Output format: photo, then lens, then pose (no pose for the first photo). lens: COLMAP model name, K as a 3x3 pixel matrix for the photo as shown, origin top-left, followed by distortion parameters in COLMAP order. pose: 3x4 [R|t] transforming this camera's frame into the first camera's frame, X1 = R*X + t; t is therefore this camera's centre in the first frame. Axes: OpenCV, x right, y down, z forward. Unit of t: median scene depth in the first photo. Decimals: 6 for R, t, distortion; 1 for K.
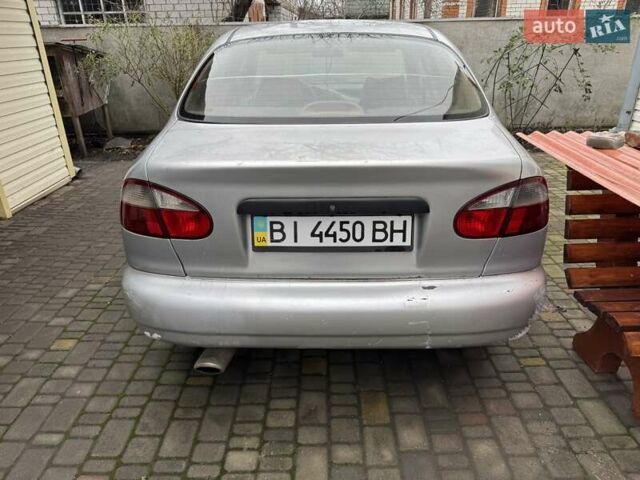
lens RADIAL K [[456.9, 0, 319.4], [0, 456.9, 242.3], [0, 0, 1]] dist [-0.001279, -0.001640]
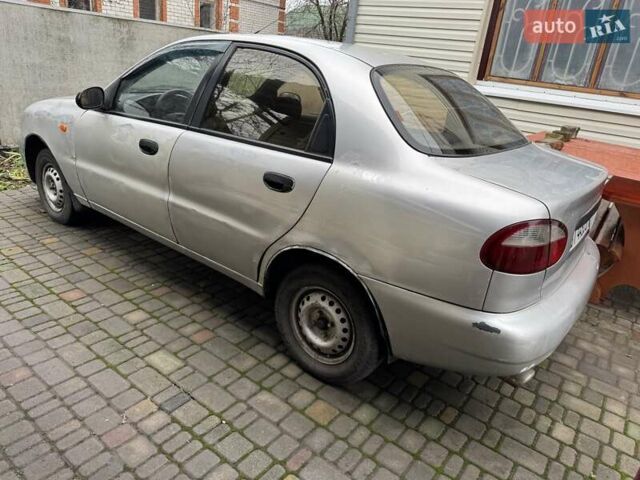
lens RADIAL K [[456.9, 0, 318.8], [0, 456.9, 235.7], [0, 0, 1]] dist [-0.001279, -0.001640]
pose [[0.591982, -0.215402, 0.776633, -1.296306], [0.215488, 0.970844, 0.105014, -0.278619], [-0.776610, 0.105189, 0.621138, 0.654126]]
